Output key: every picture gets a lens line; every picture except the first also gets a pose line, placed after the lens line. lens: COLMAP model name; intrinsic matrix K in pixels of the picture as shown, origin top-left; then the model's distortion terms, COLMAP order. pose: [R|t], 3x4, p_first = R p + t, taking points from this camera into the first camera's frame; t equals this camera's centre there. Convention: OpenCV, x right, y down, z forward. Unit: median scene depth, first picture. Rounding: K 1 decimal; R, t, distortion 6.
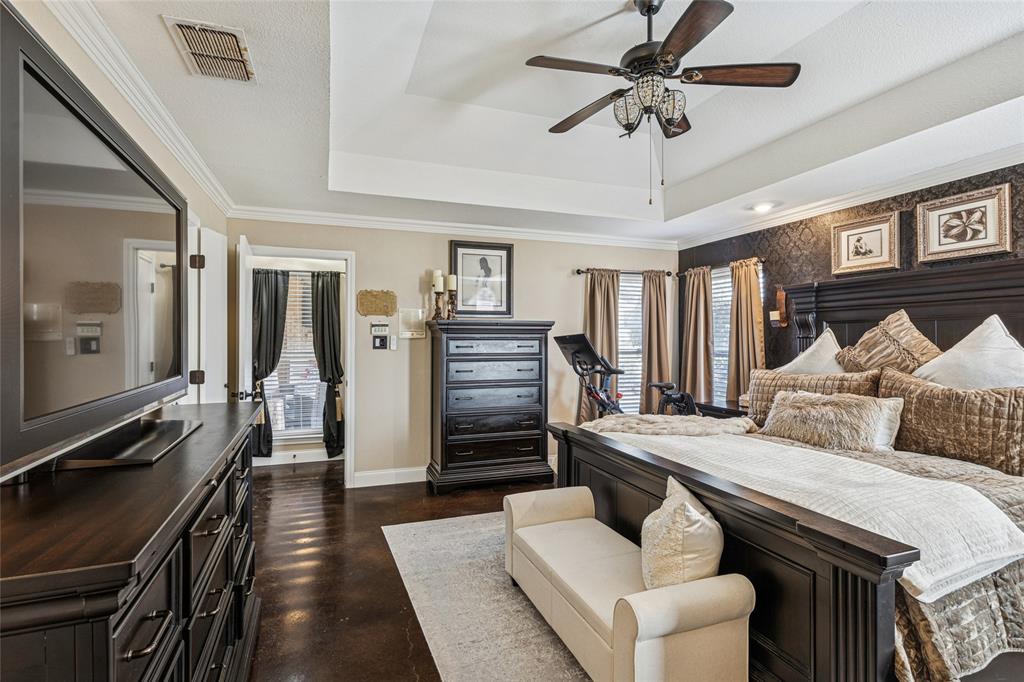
lens RADIAL K [[500.0, 0, 508.1], [0, 500.0, 341.1], [0, 0, 1]] dist [-0.018795, 0.000053]
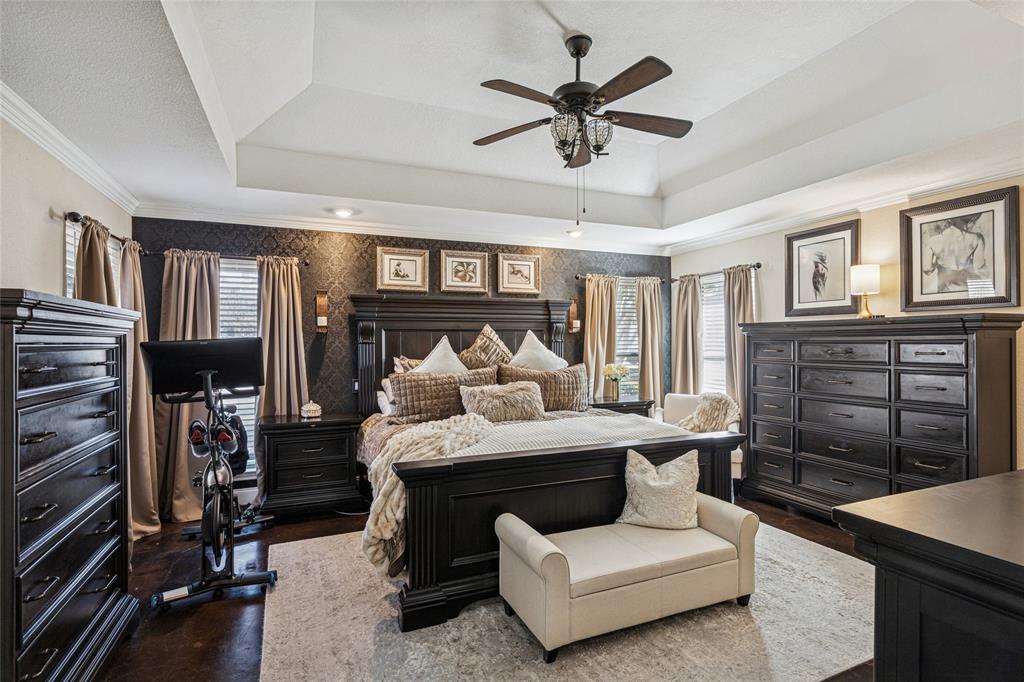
lens RADIAL K [[500.0, 0, 509.4], [0, 500.0, 347.5], [0, 0, 1]] dist [-0.018795, 0.000053]
pose [[-0.035256, 0.003792, 0.999371, -0.598054], [0.008020, 0.999962, -0.003511, 0.011281], [-0.999346, 0.007891, -0.035285, 0.828345]]
